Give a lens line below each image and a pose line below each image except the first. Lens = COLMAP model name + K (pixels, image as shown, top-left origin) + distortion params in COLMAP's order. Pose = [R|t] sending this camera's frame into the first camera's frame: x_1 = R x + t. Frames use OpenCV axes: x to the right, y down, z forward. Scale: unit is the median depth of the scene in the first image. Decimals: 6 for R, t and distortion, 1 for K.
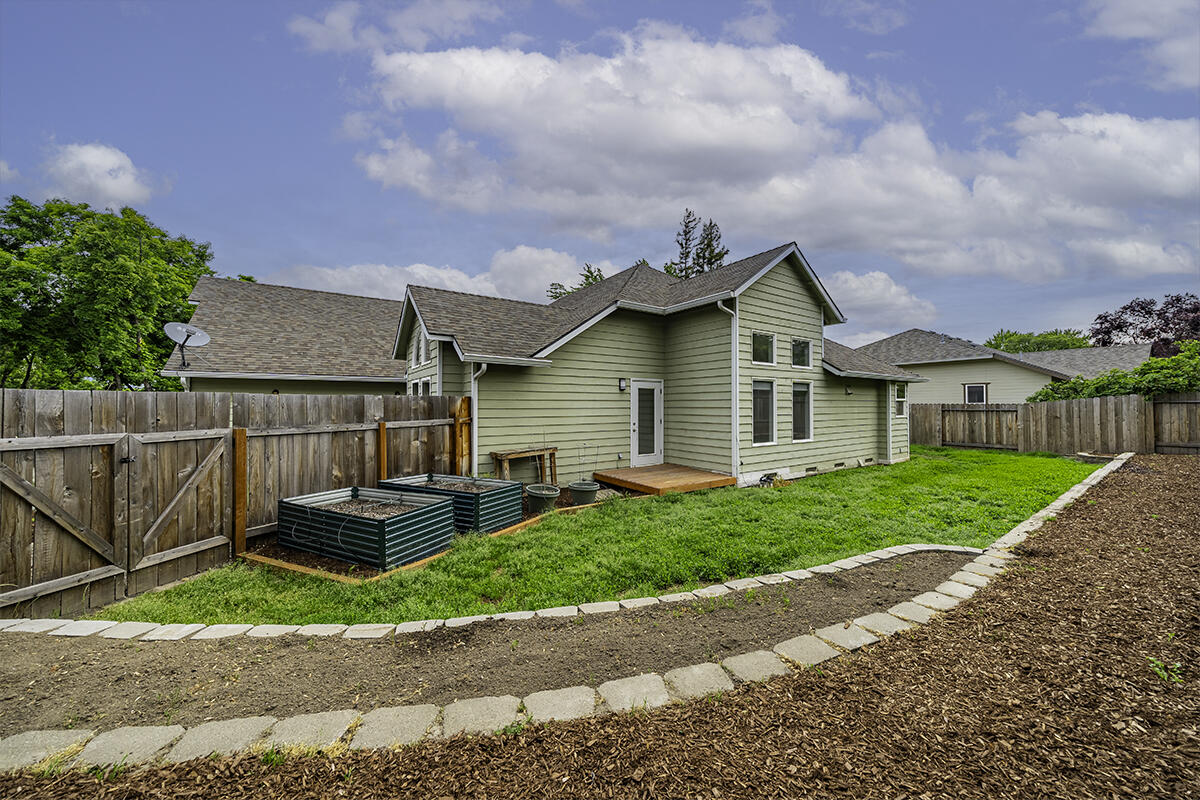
lens RADIAL K [[420.9, 0, 605.5], [0, 420.9, 402.9], [0, 0, 1]] dist [0.000019, -0.000087]
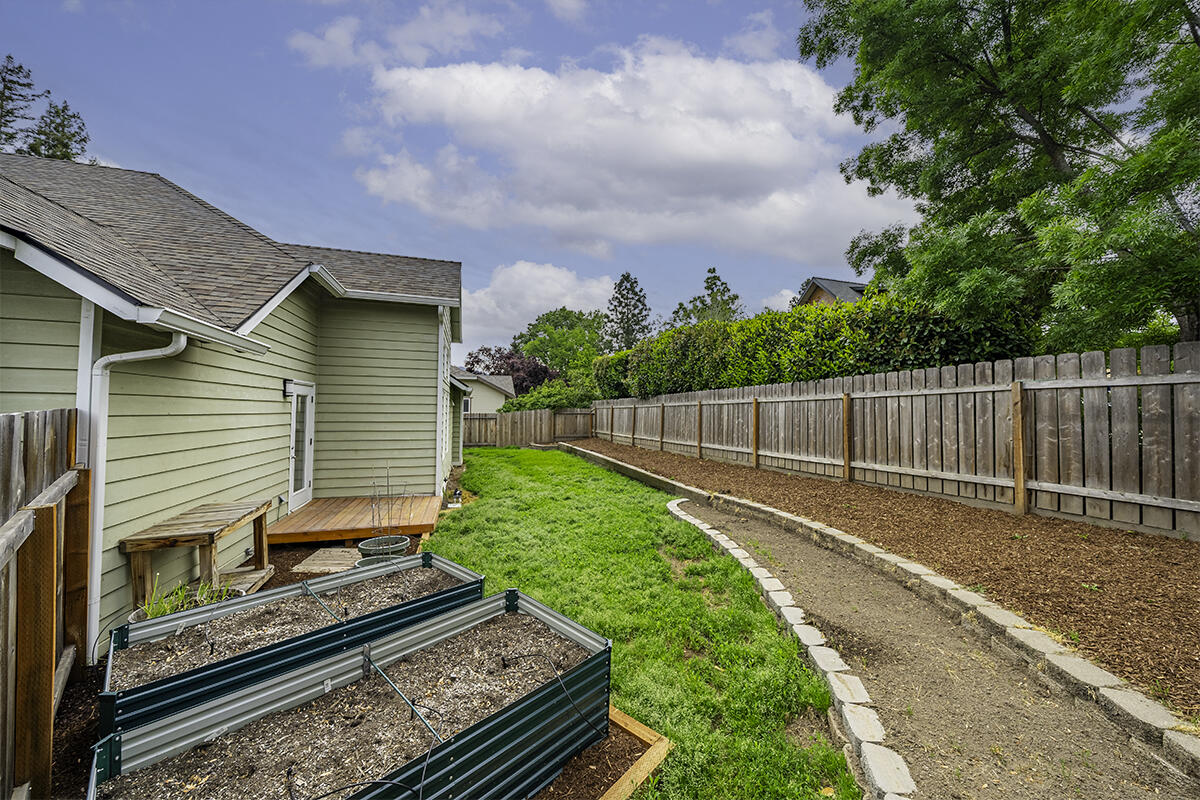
lens RADIAL K [[420.9, 0, 605.5], [0, 420.9, 402.9], [0, 0, 1]] dist [0.000019, -0.000087]
pose [[0.288618, 0.024195, 0.957138, -0.356036], [-0.017165, 0.999651, -0.020093, -0.013842], [-0.957290, -0.010630, 0.288933, 0.274567]]
